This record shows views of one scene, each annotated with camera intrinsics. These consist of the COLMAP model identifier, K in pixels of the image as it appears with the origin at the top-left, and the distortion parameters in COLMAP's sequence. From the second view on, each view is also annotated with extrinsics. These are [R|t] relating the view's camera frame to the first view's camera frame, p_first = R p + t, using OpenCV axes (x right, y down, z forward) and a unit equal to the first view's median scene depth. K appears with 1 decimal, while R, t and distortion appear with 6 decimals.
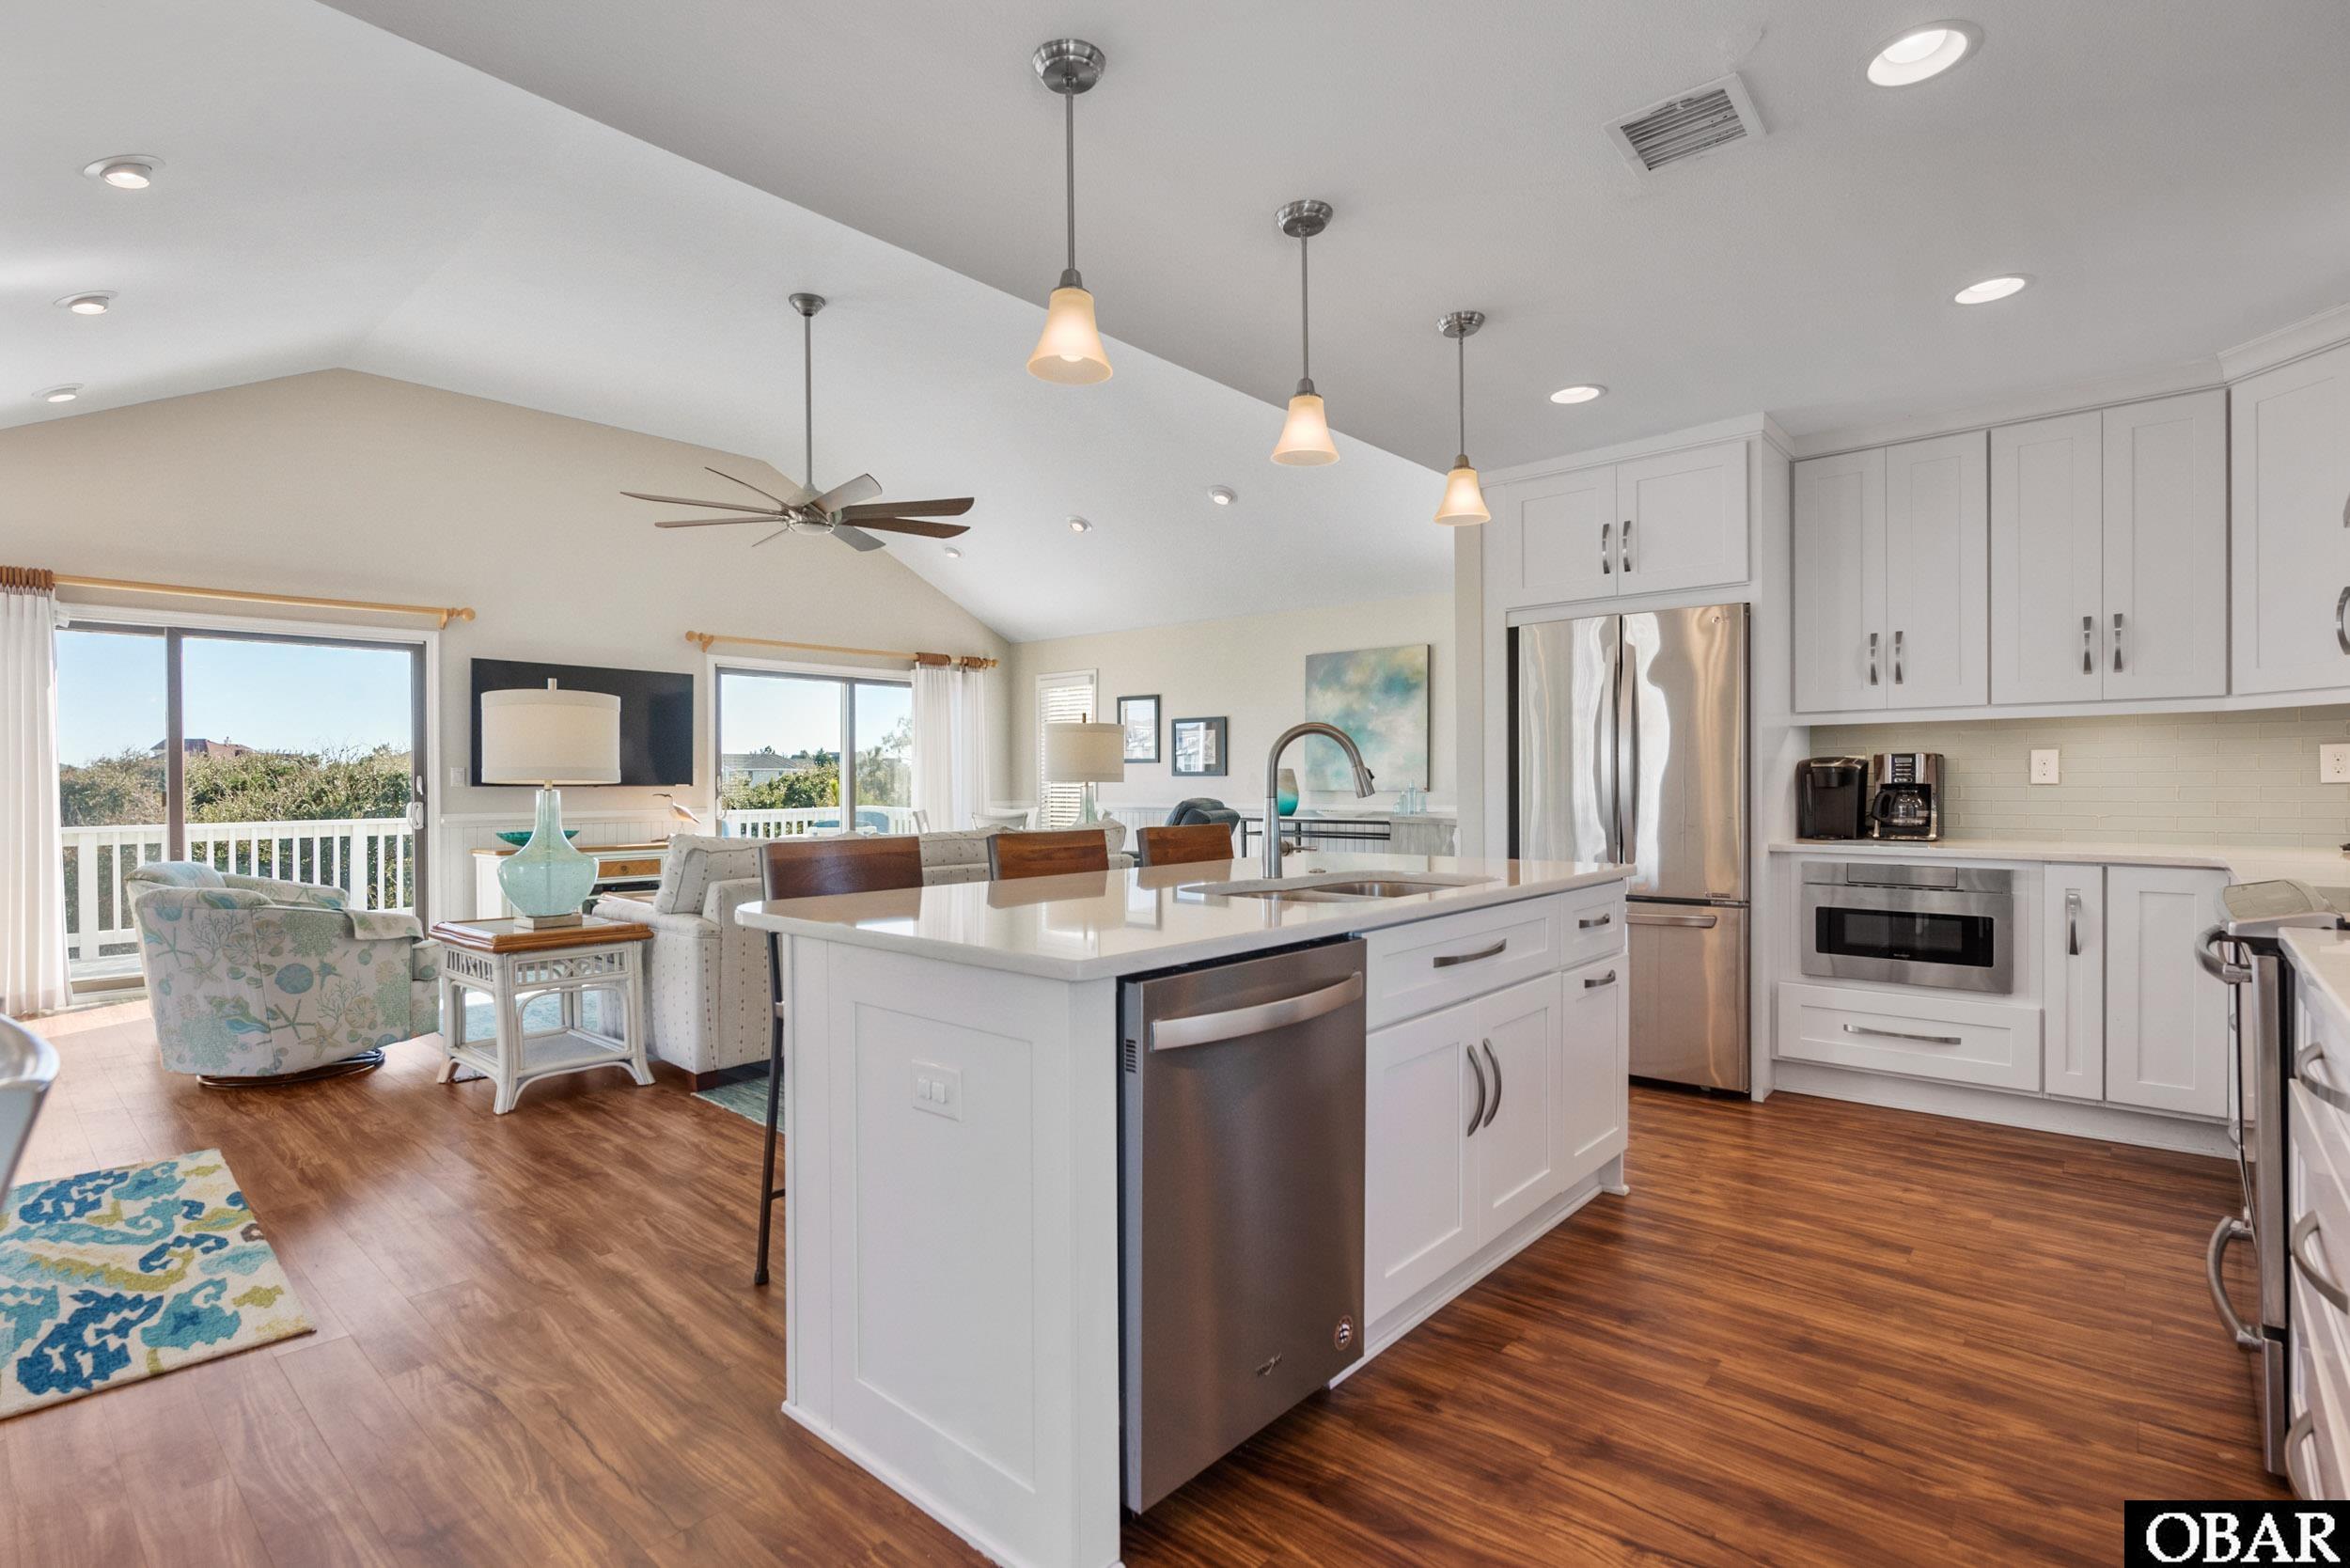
lens RADIAL K [[1113.0, 0, 1161.2], [0, 1113.0, 787.4], [0, 0, 1]] dist [-0.005174, -0.001619]
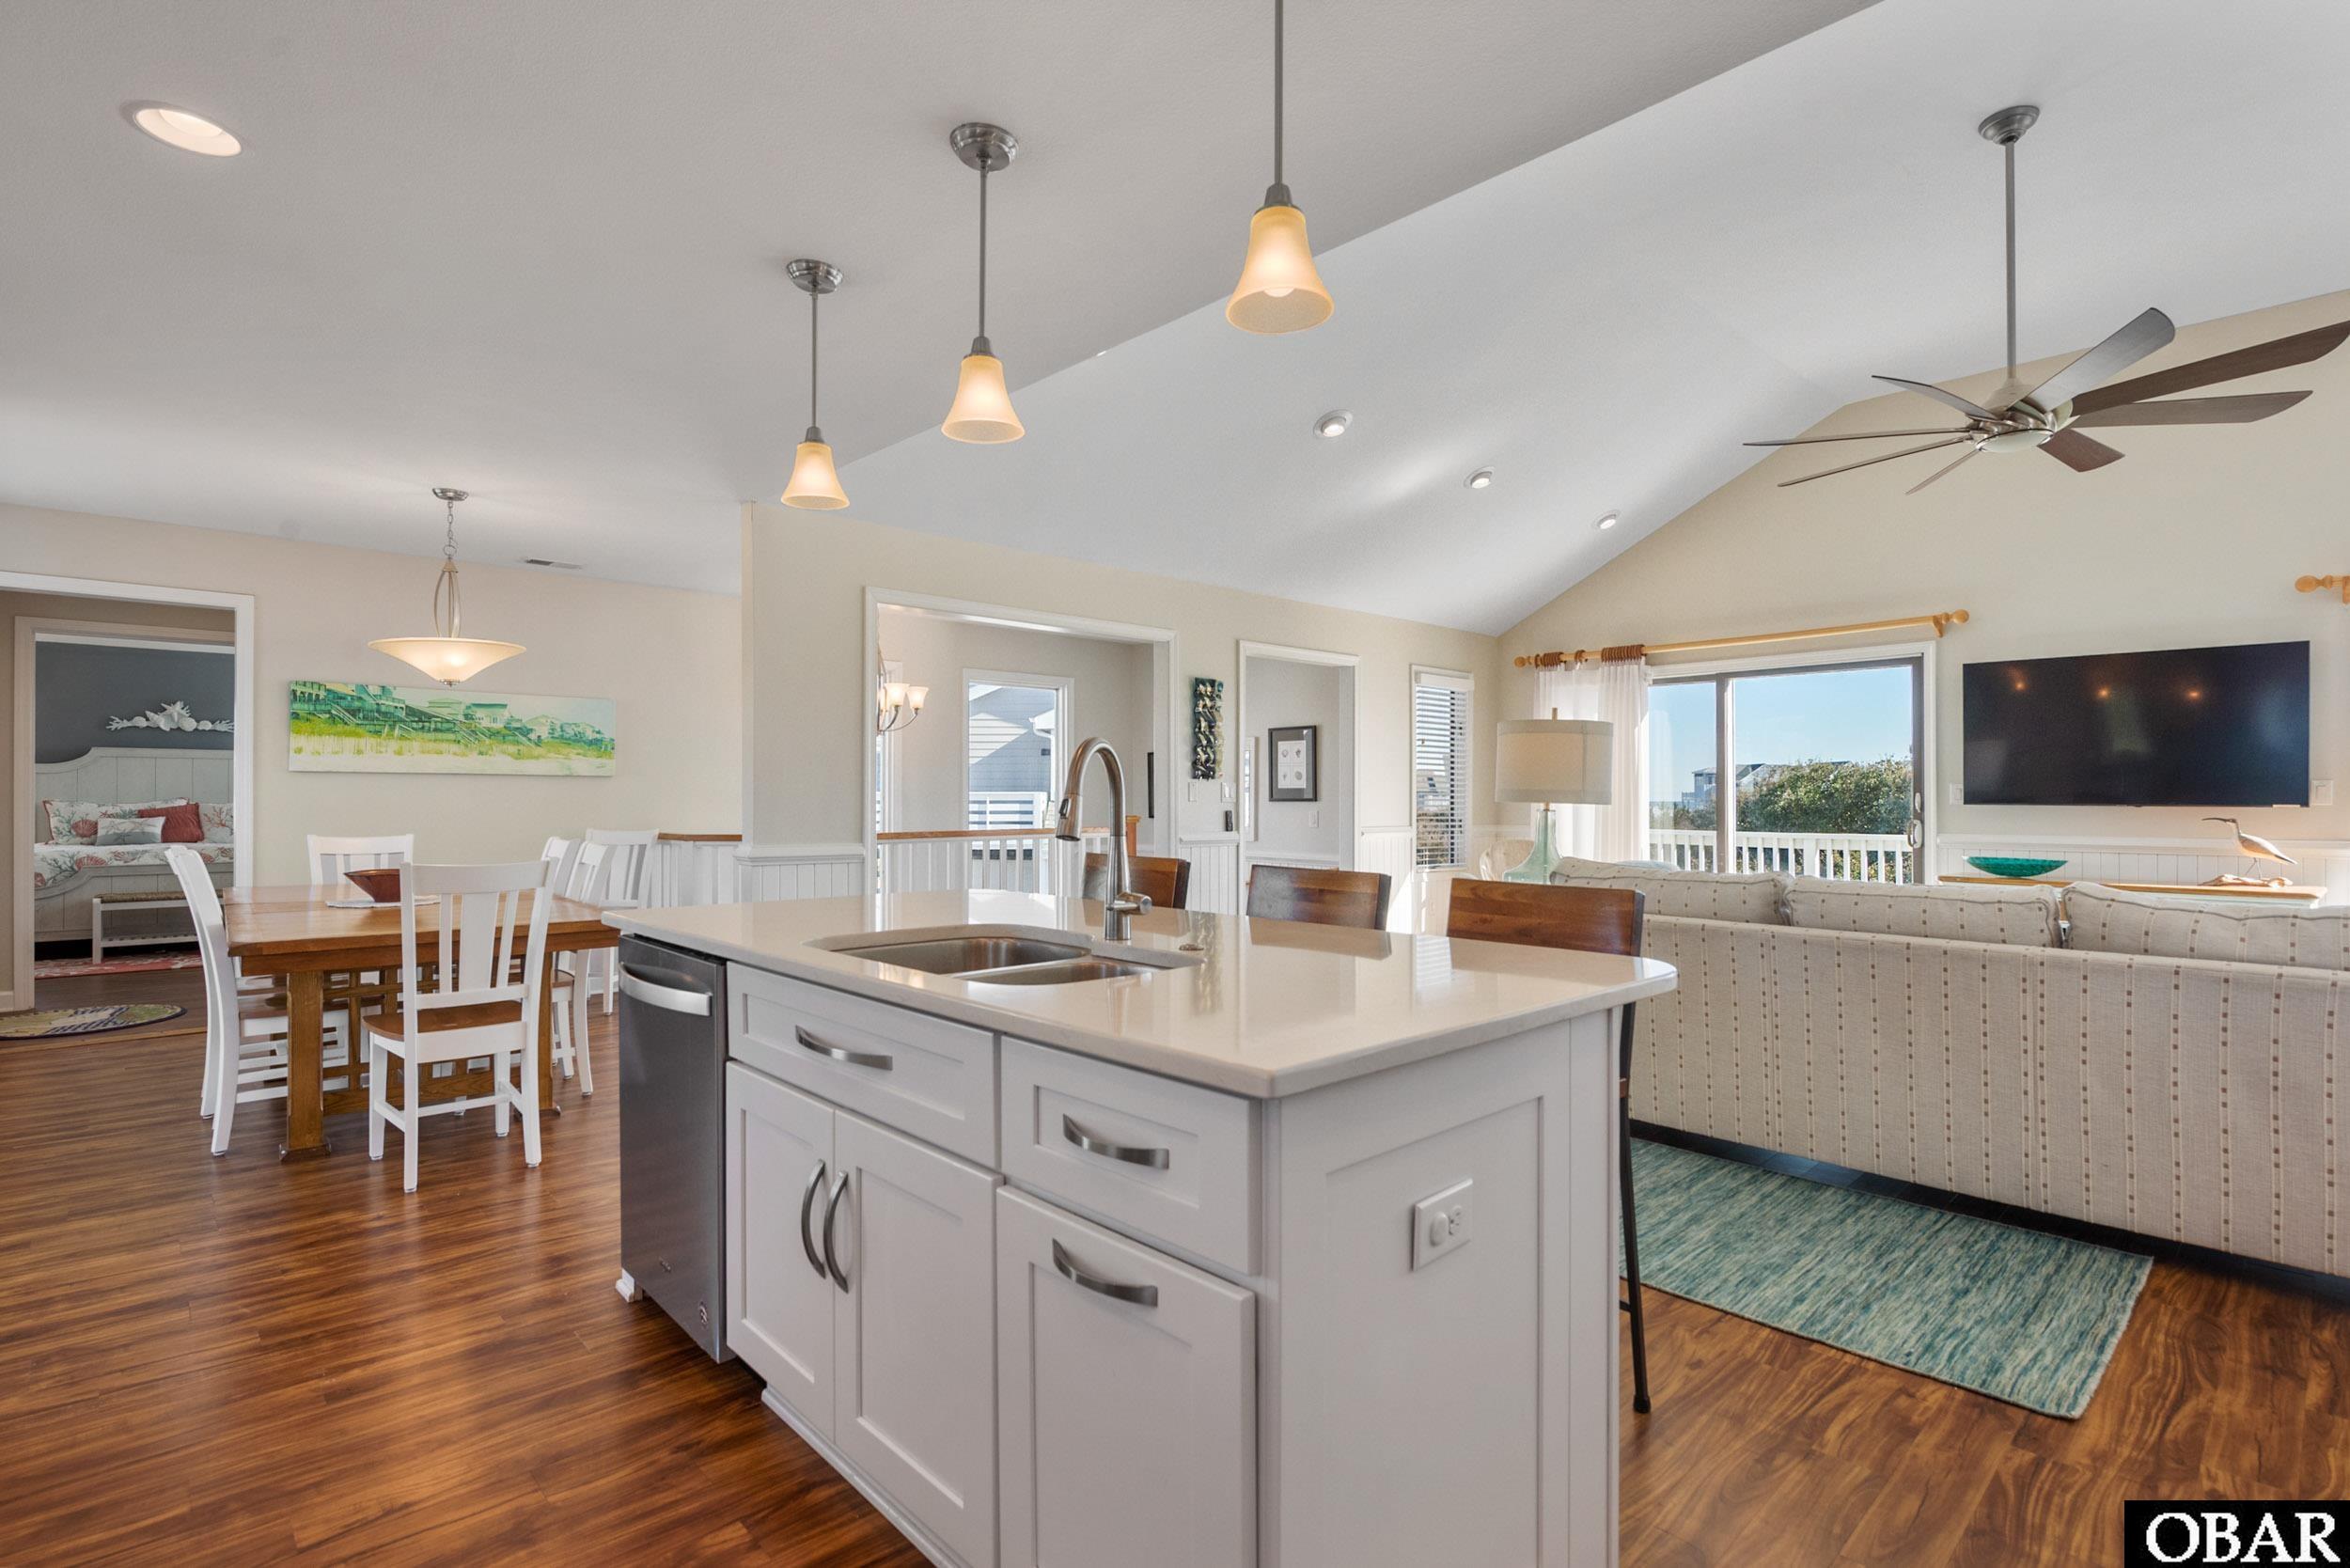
lens RADIAL K [[1114.8, 0, 1183.6], [0, 1114.8, 788.3], [0, 0, 1]] dist [-0.004306, -0.002561]
pose [[-0.077352, -0.002249, -0.997001, 0.591299], [-0.005721, 0.999982, -0.001812, -0.015486], [0.996987, 0.005563, -0.077364, 0.749818]]
